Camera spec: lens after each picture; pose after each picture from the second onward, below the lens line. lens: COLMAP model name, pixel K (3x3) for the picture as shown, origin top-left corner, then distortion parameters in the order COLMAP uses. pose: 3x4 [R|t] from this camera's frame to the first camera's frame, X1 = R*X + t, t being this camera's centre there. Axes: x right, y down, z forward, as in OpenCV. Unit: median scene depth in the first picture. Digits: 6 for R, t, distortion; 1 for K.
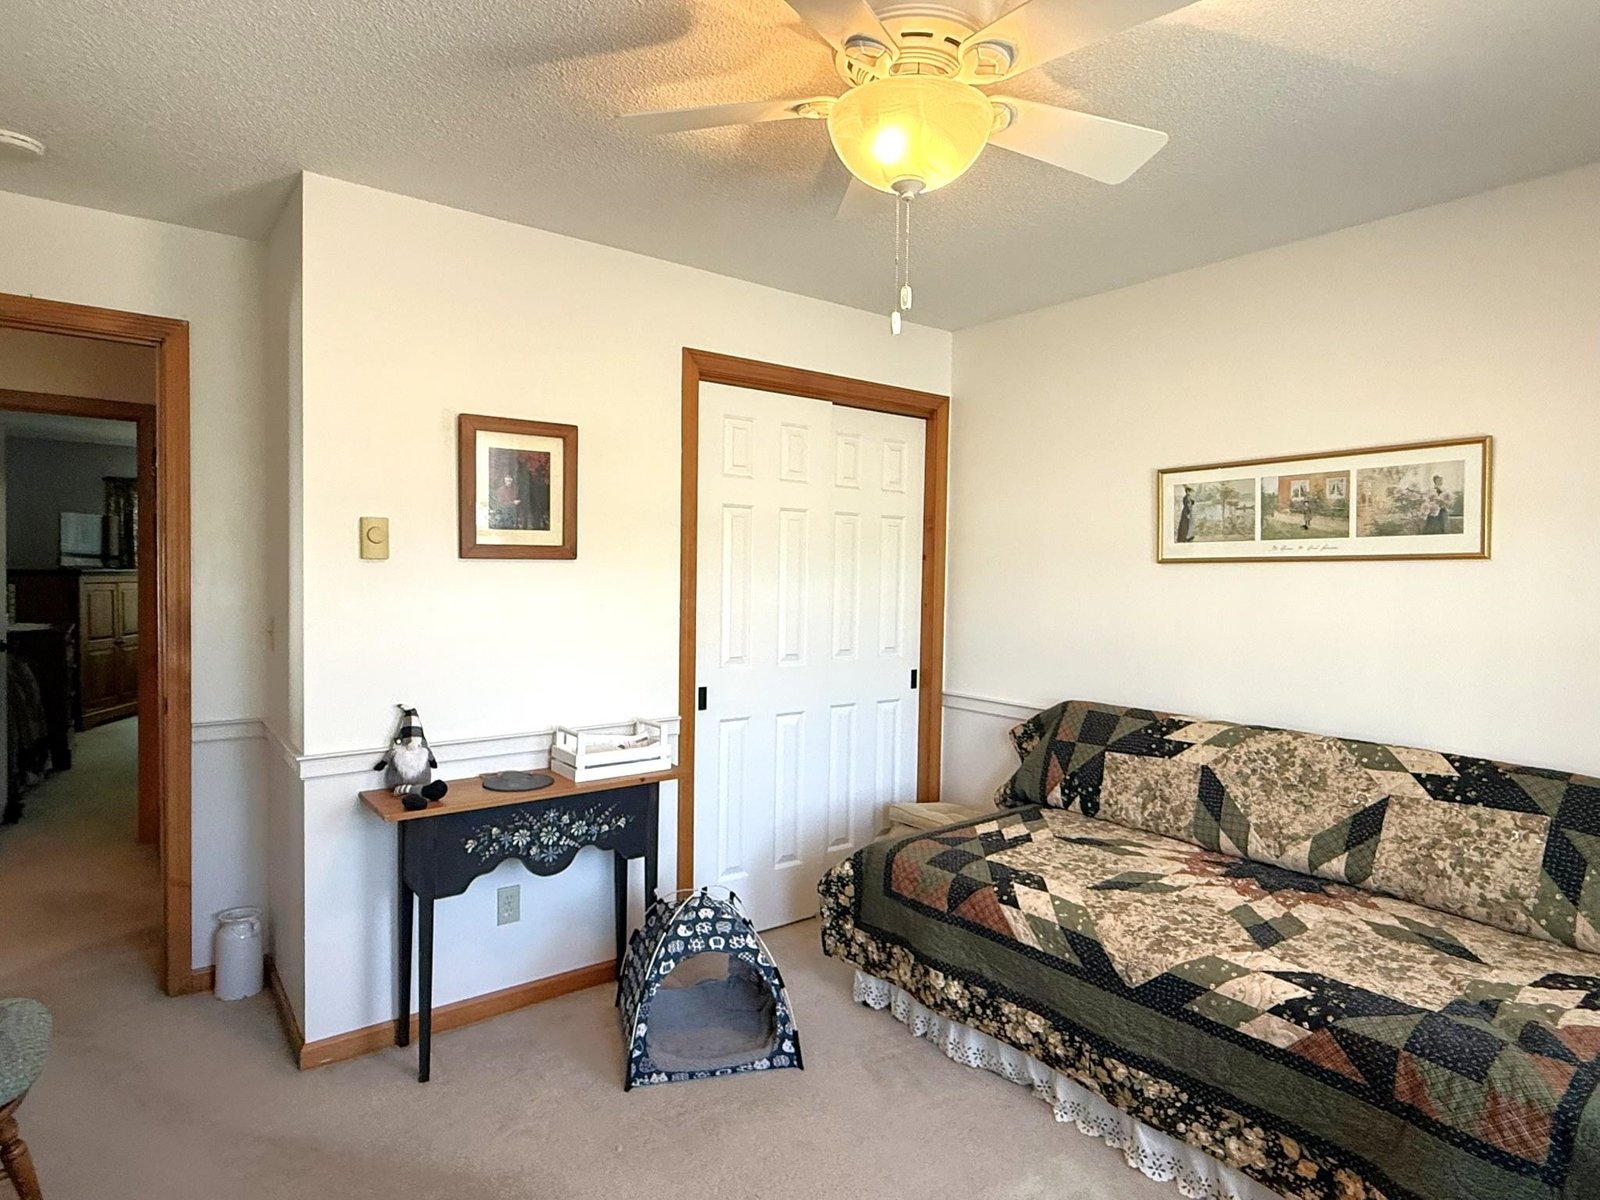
lens RADIAL K [[888.4, 0, 797.9], [0, 888.4, 602.7], [0, 0, 1]] dist [-0.003638, 0.001962]
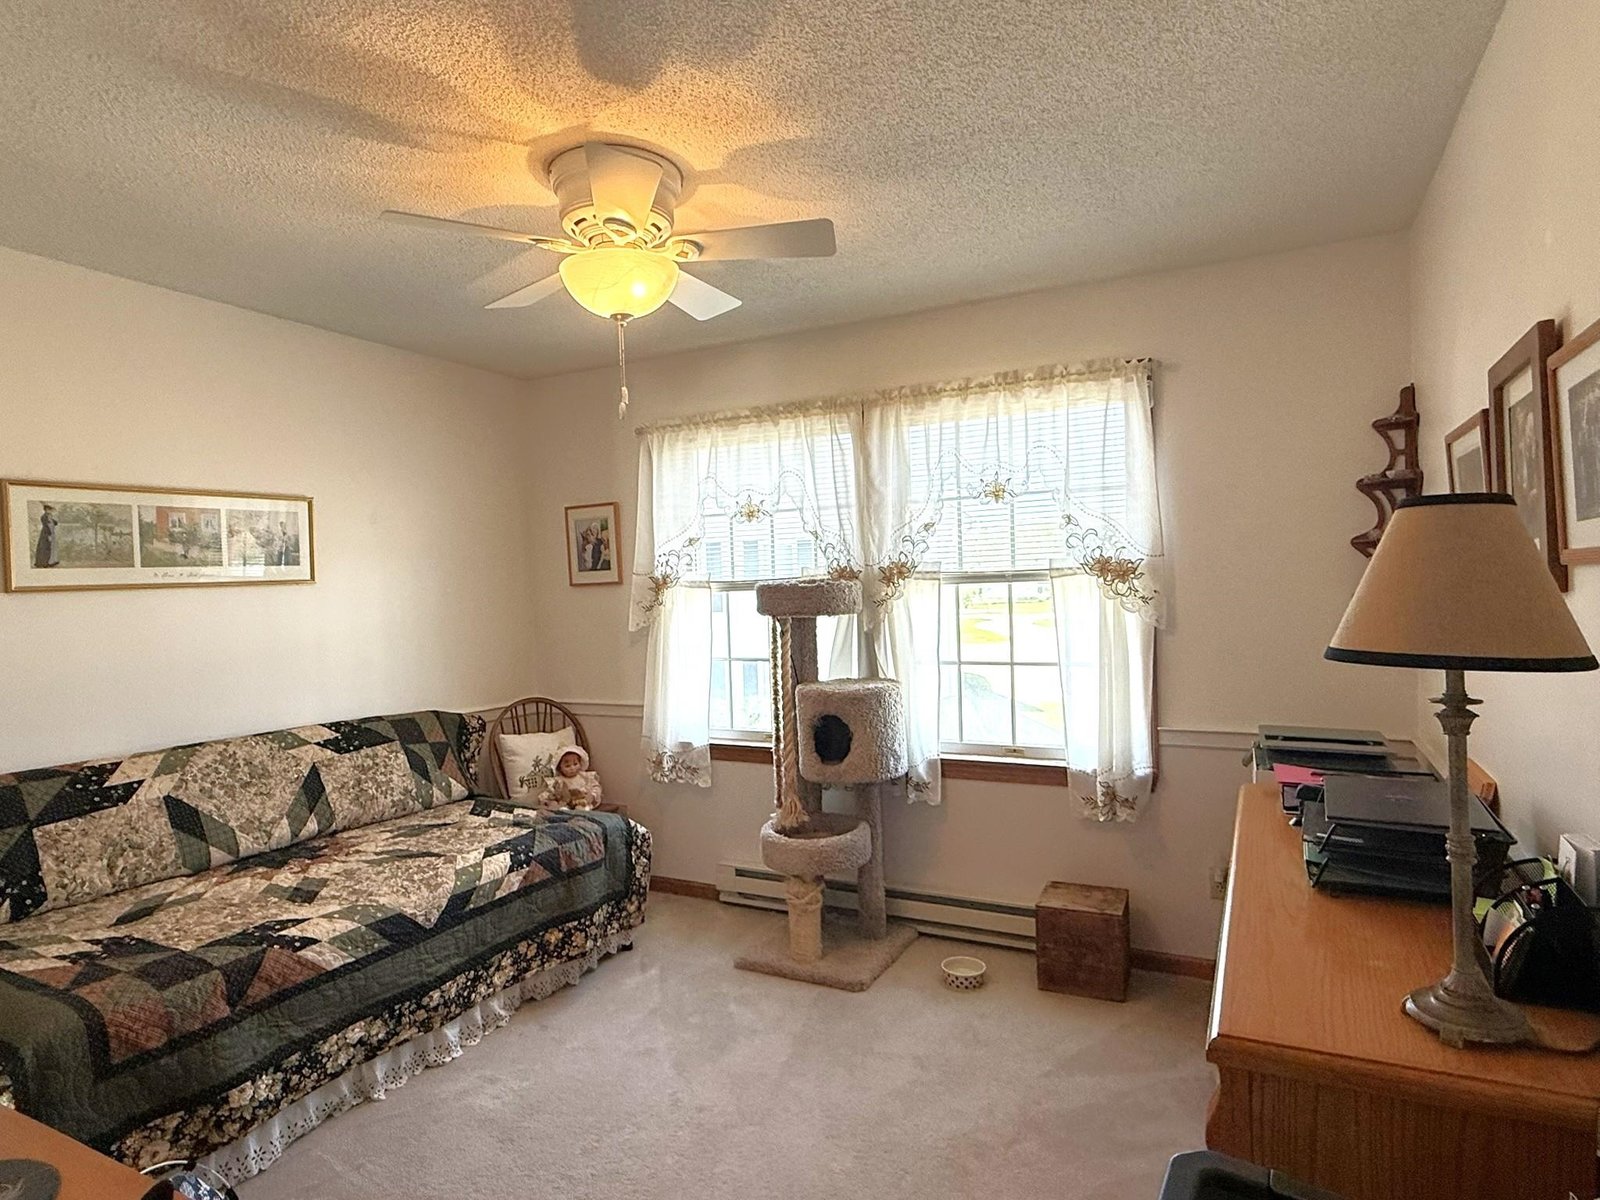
lens RADIAL K [[888.4, 0, 798.1], [0, 888.4, 592.8], [0, 0, 1]] dist [-0.003638, 0.001962]
pose [[-0.407322, -0.015193, 0.913158, -0.784665], [0.051244, 0.997906, 0.039461, -0.047870], [-0.911846, 0.062867, -0.405691, 0.814998]]
